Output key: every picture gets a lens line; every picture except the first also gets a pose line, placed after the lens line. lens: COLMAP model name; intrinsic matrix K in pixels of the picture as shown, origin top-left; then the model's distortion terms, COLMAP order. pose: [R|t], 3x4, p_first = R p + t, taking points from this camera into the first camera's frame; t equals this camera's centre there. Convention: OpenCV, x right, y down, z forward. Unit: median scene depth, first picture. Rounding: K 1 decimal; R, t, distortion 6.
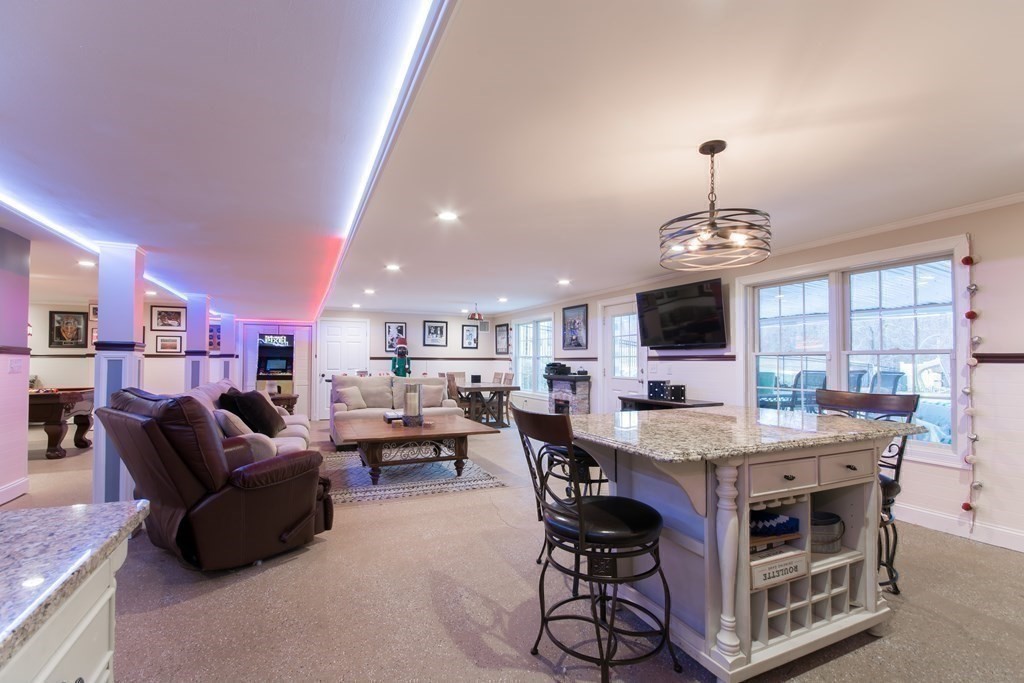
lens RADIAL K [[457.4, 0, 504.2], [0, 457.4, 349.9], [0, 0, 1]] dist [-0.000732, -0.000141]
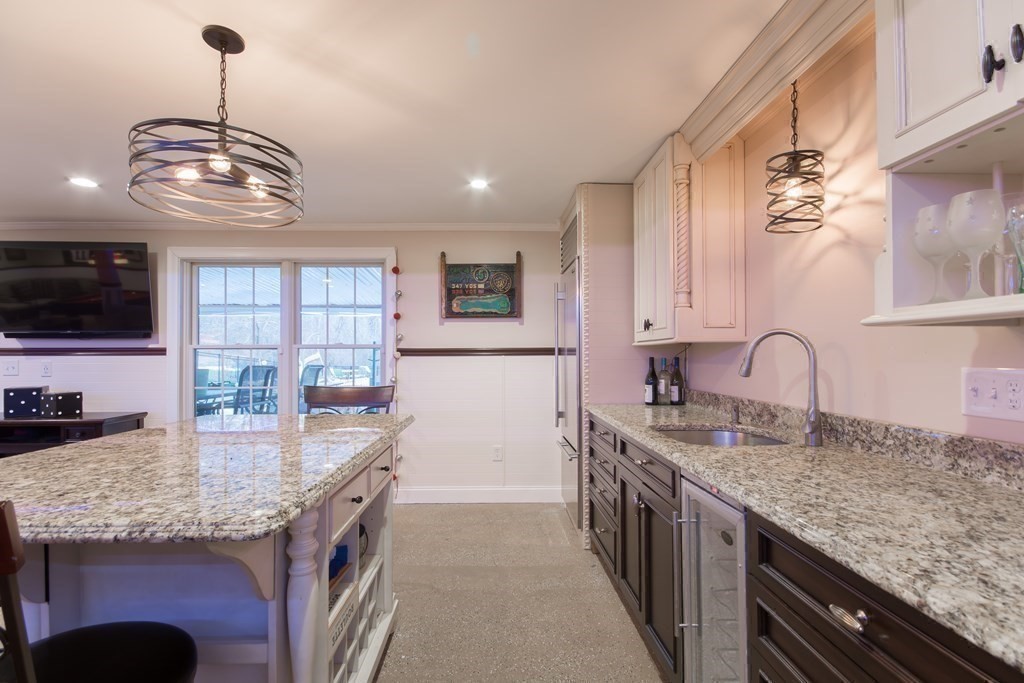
lens RADIAL K [[486.7, 0, 498.3], [0, 486.7, 350.2], [0, 0, 1]] dist [0.020872, -0.000313]
pose [[0.402335, 0.003454, 0.915486, -0.029373], [-0.017877, 0.999832, 0.004085, 0.002462], [-0.915318, -0.018009, 0.402329, 0.183267]]
